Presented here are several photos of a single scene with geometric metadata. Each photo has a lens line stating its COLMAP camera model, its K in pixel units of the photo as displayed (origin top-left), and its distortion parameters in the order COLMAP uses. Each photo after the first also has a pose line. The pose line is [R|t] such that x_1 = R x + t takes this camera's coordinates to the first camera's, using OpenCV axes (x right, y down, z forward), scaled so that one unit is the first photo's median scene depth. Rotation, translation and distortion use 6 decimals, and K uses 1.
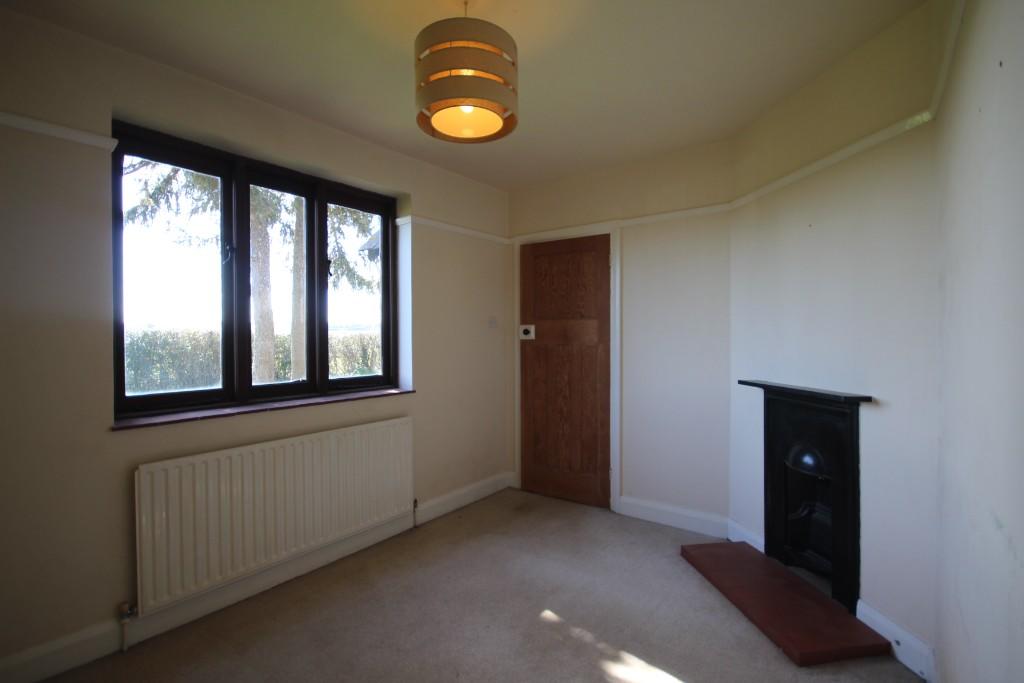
lens RADIAL K [[470.9, 0, 513.1], [0, 470.9, 339.9], [0, 0, 1]] dist [-0.001445, -0.000913]
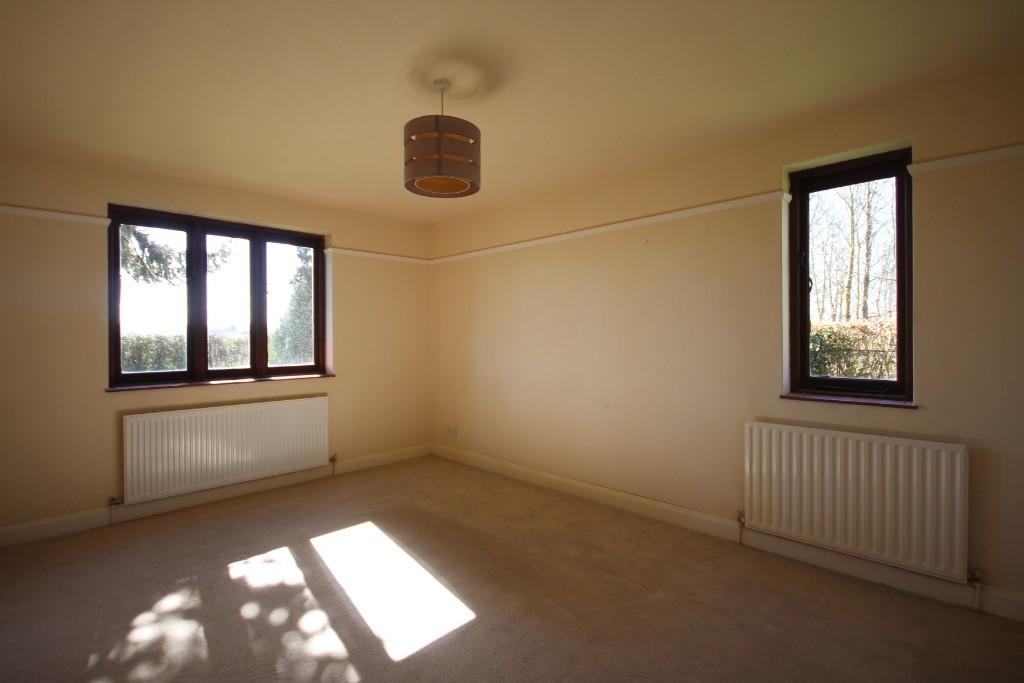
lens RADIAL K [[470.9, 0, 510.3], [0, 470.9, 336.8], [0, 0, 1]] dist [-0.001445, -0.000913]
pose [[0.992791, -0.004043, -0.119790, 0.585590], [0.002986, 0.999955, -0.009003, 0.010003], [0.119821, 0.008581, 0.992758, -0.372268]]
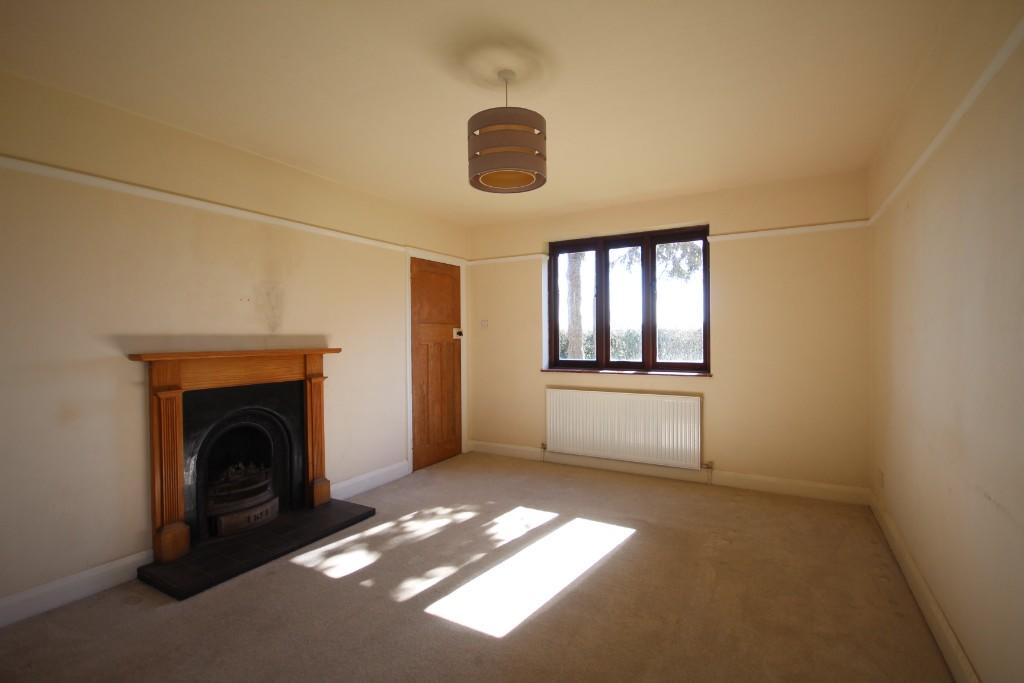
lens RADIAL K [[470.9, 0, 510.1], [0, 470.9, 337.2], [0, 0, 1]] dist [-0.001445, -0.000913]
pose [[0.147940, 0.005273, -0.988982, 1.200465], [0.000543, 0.999985, 0.005413, -0.003113], [0.988996, -0.001337, 0.147935, 0.362401]]
